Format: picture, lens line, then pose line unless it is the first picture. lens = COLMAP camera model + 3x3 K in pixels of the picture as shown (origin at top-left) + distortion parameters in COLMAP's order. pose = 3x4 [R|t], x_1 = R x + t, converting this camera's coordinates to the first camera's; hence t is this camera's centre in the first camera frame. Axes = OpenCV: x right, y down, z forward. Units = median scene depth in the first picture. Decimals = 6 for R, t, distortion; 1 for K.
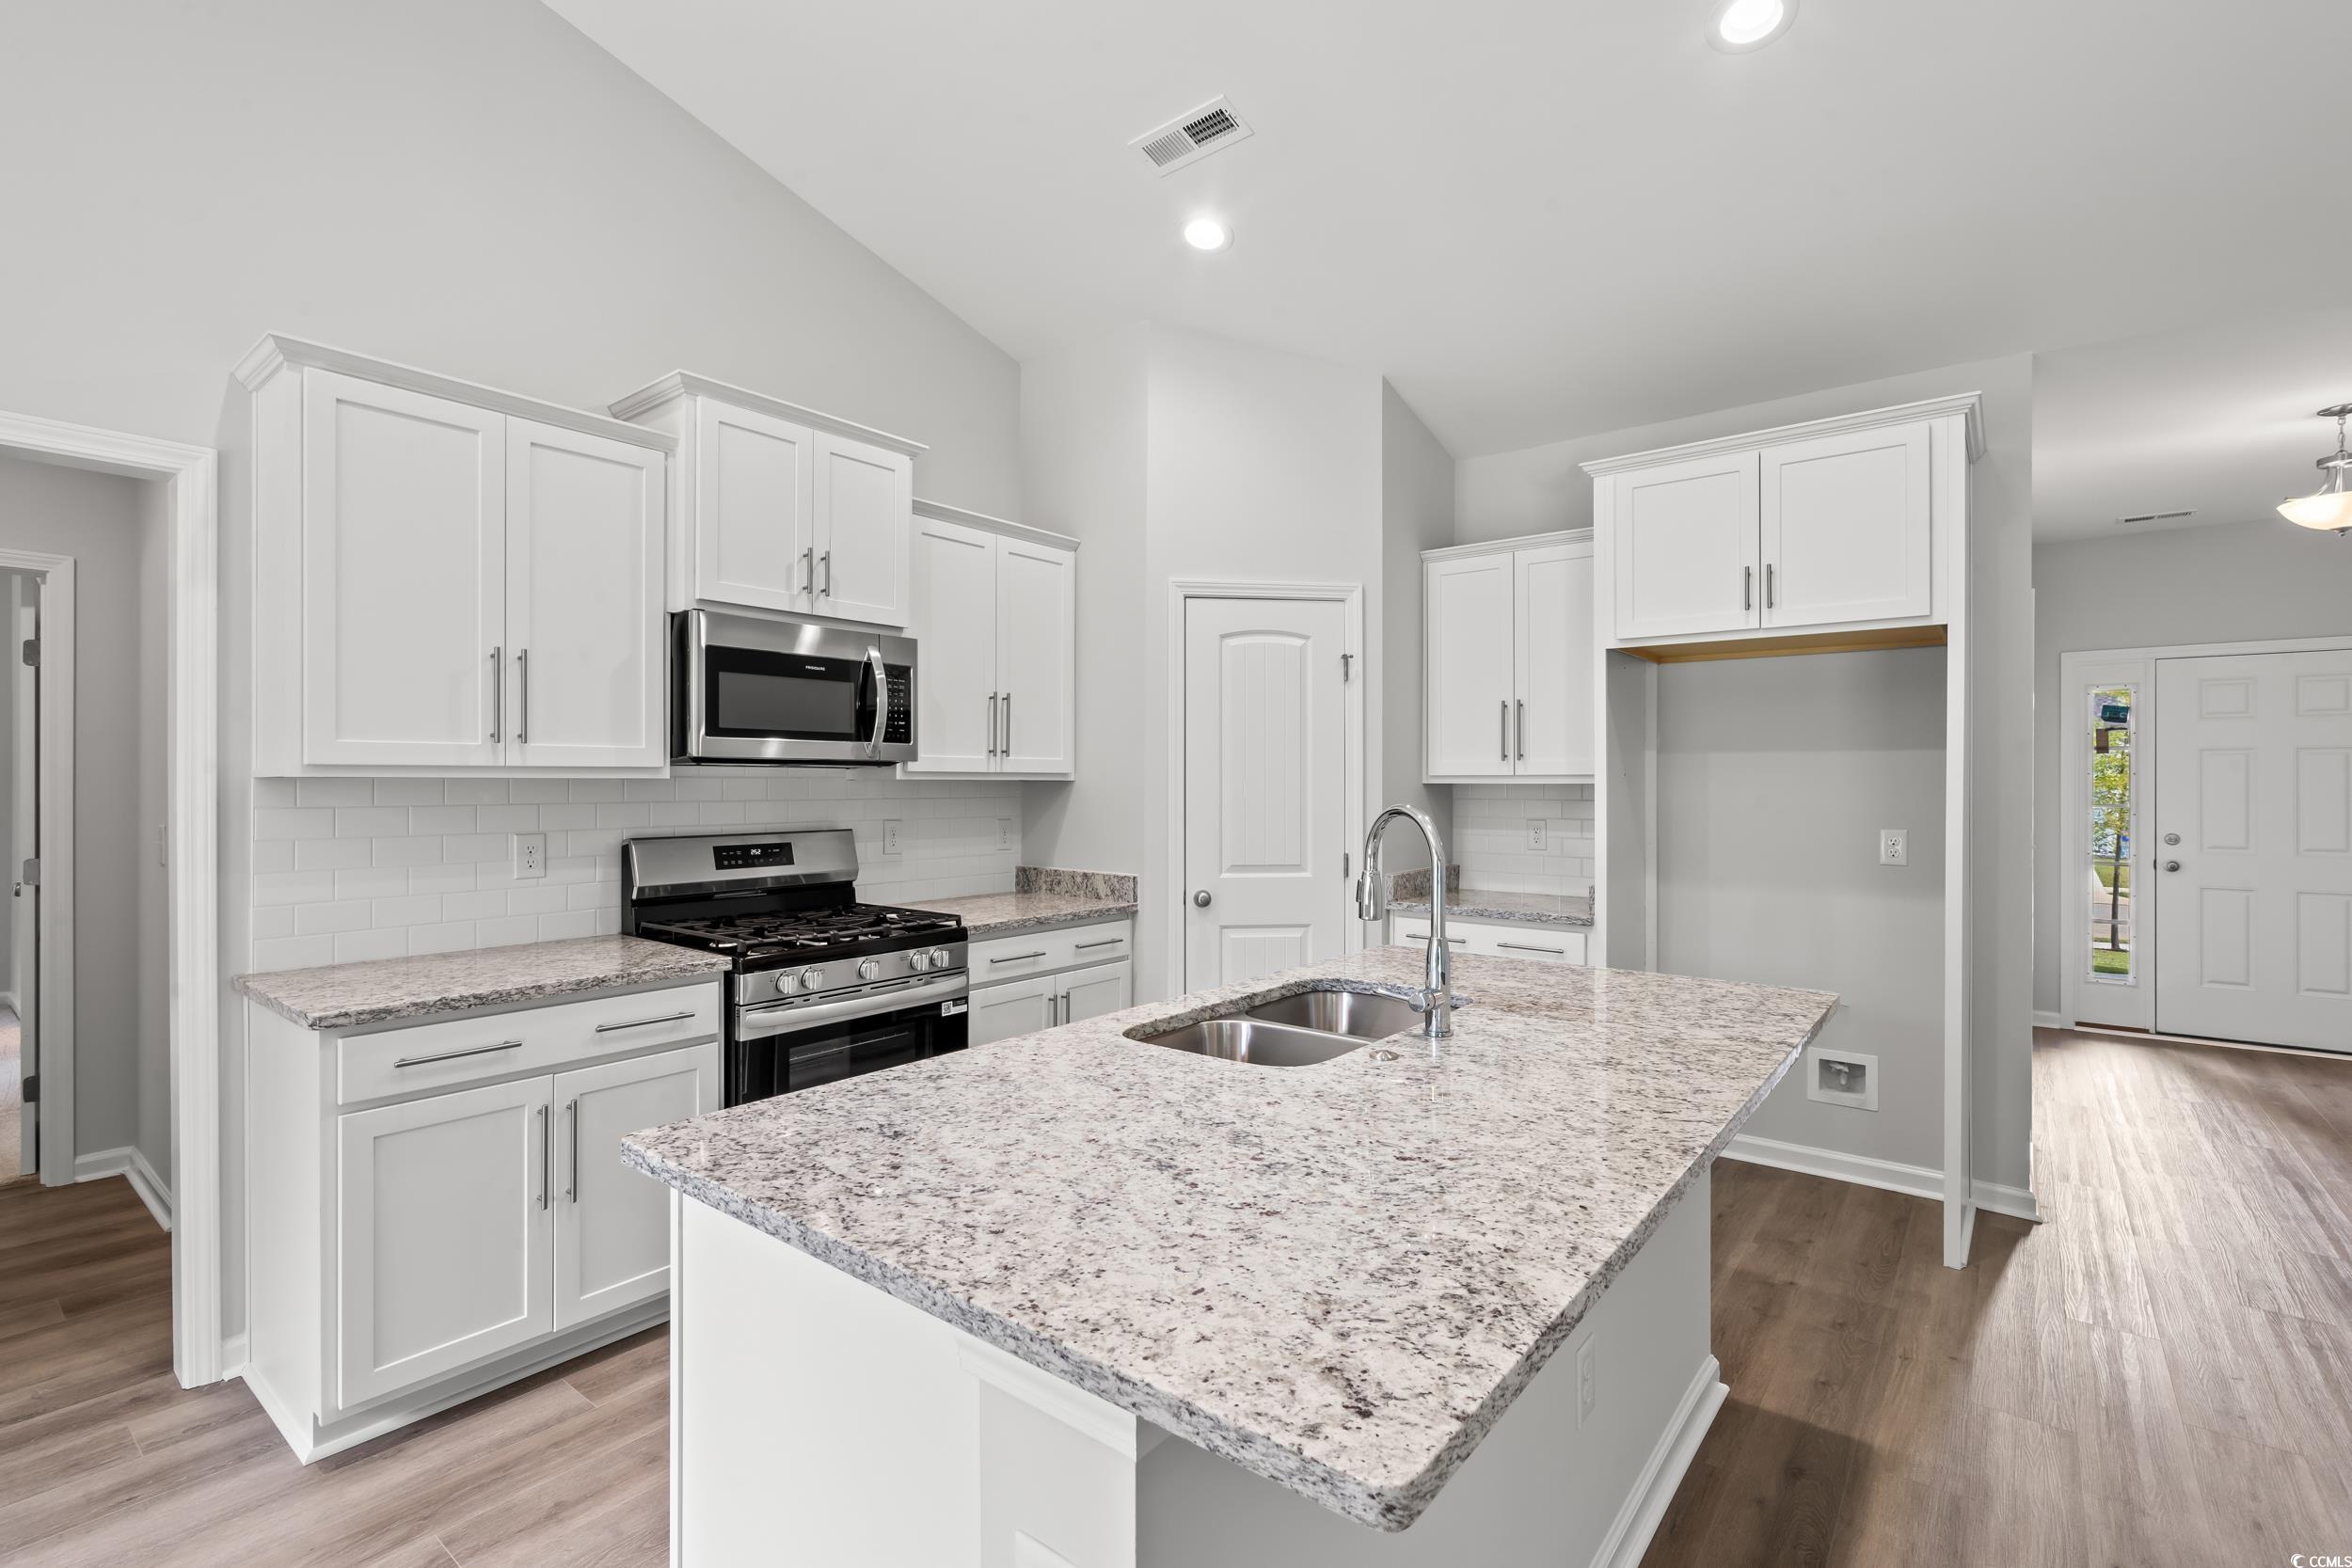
lens RADIAL K [[1072.5, 0, 1175.3], [0, 1072.5, 783.9], [0, 0, 1]] dist [0.000416, -0.000084]
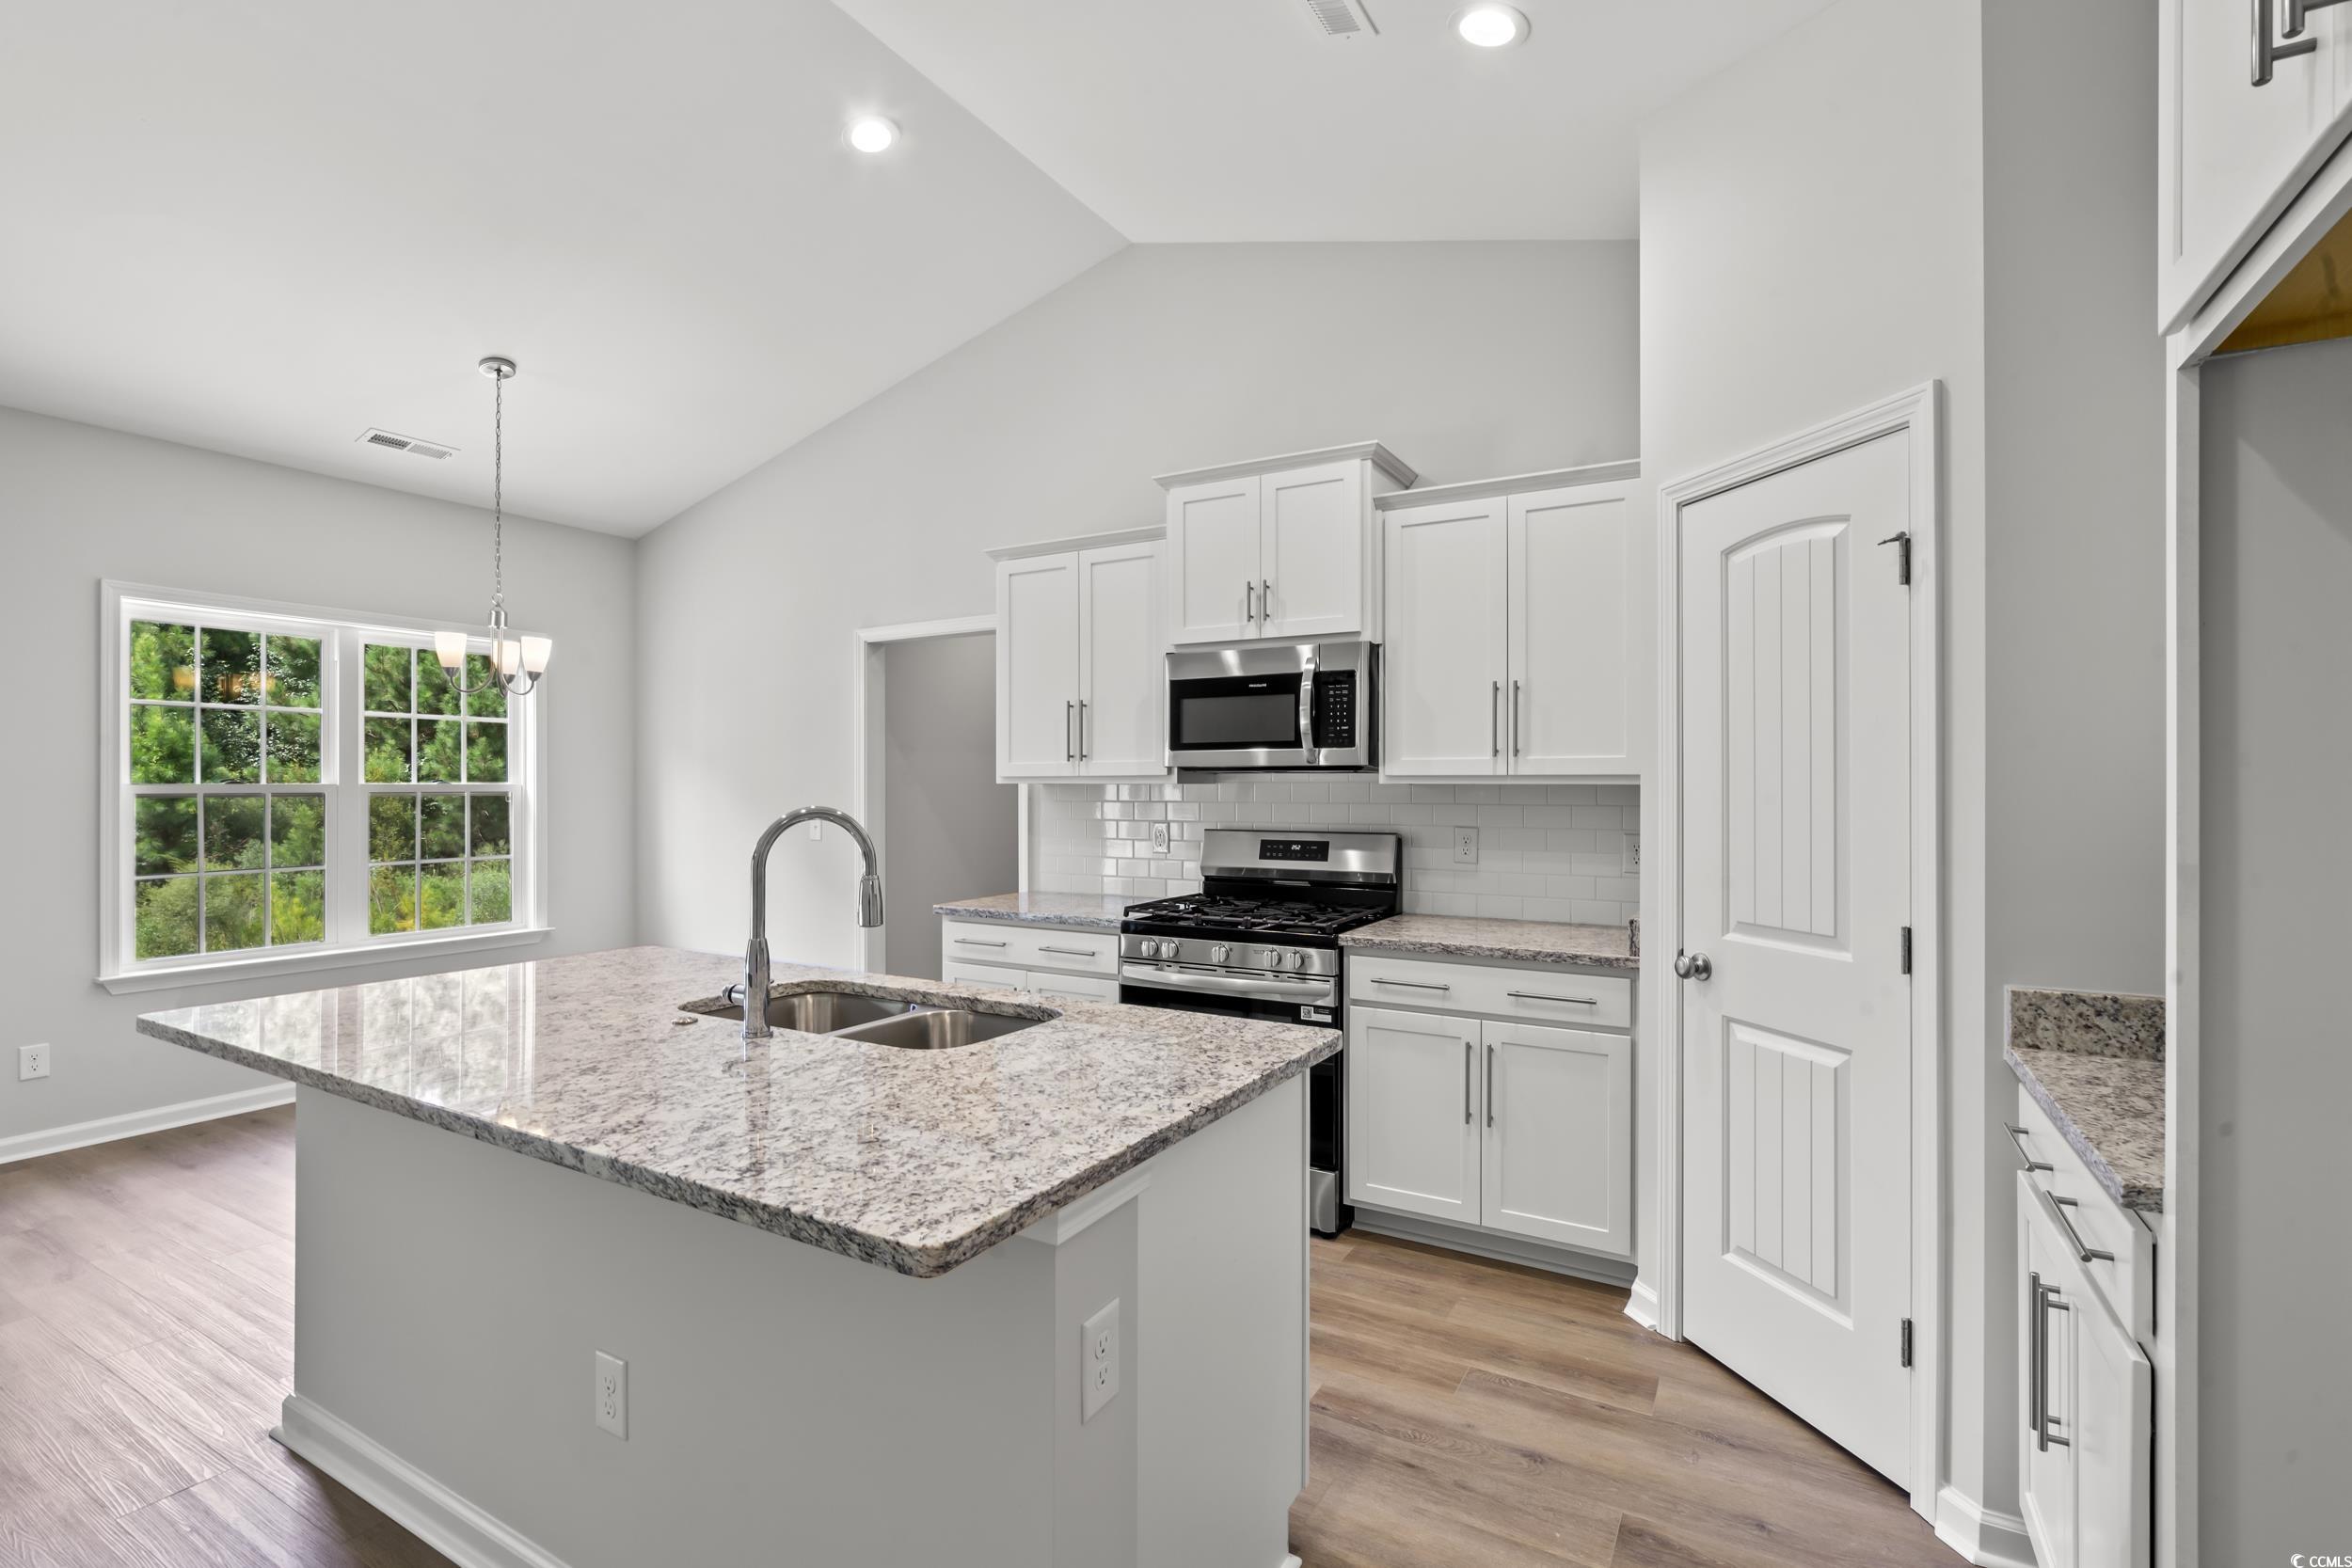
lens RADIAL K [[1072.5, 0, 1175.9], [0, 1072.5, 783.7], [0, 0, 1]] dist [0.000416, -0.000084]
pose [[0.149770, -0.005550, -0.988705, 0.726419], [-0.005067, 0.999967, -0.006380, 0.003313], [0.988708, 0.005966, 0.149737, 0.700804]]
